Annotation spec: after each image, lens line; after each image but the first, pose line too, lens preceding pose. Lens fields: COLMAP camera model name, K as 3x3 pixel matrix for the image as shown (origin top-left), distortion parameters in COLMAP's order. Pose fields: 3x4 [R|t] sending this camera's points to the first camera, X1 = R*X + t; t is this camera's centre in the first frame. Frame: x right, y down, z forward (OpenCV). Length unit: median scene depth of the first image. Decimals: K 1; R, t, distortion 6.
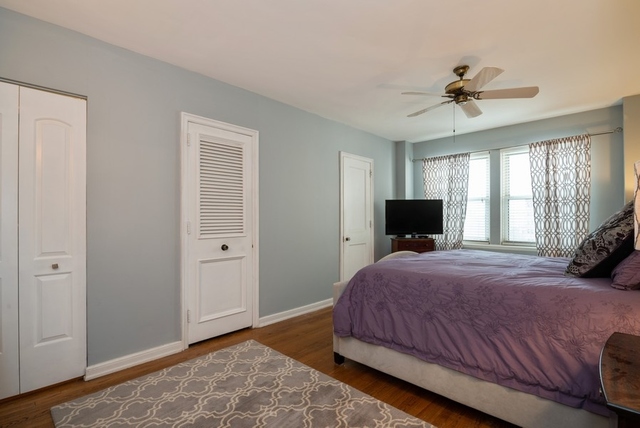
lens RADIAL K [[310.6, 0, 319.6], [0, 310.6, 215.7], [0, 0, 1]] dist [0.006336, 0.000243]
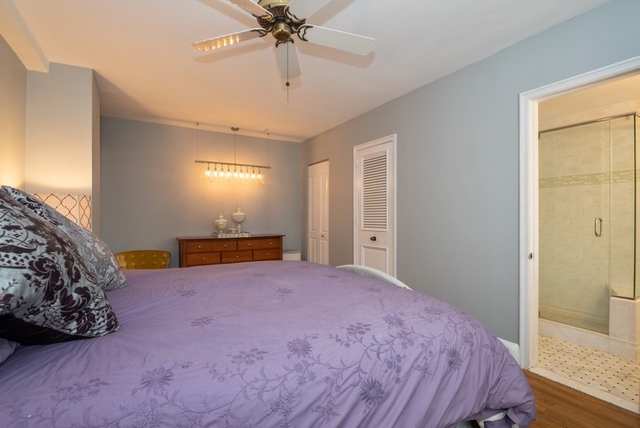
lens RADIAL K [[310.6, 0, 319.0], [0, 310.6, 215.7], [0, 0, 1]] dist [0.006336, 0.000243]
pose [[-0.287857, -0.004321, -0.957664, 0.936146], [0.001858, 0.999985, -0.005071, 0.013487], [0.957672, -0.003239, -0.287845, 1.103153]]
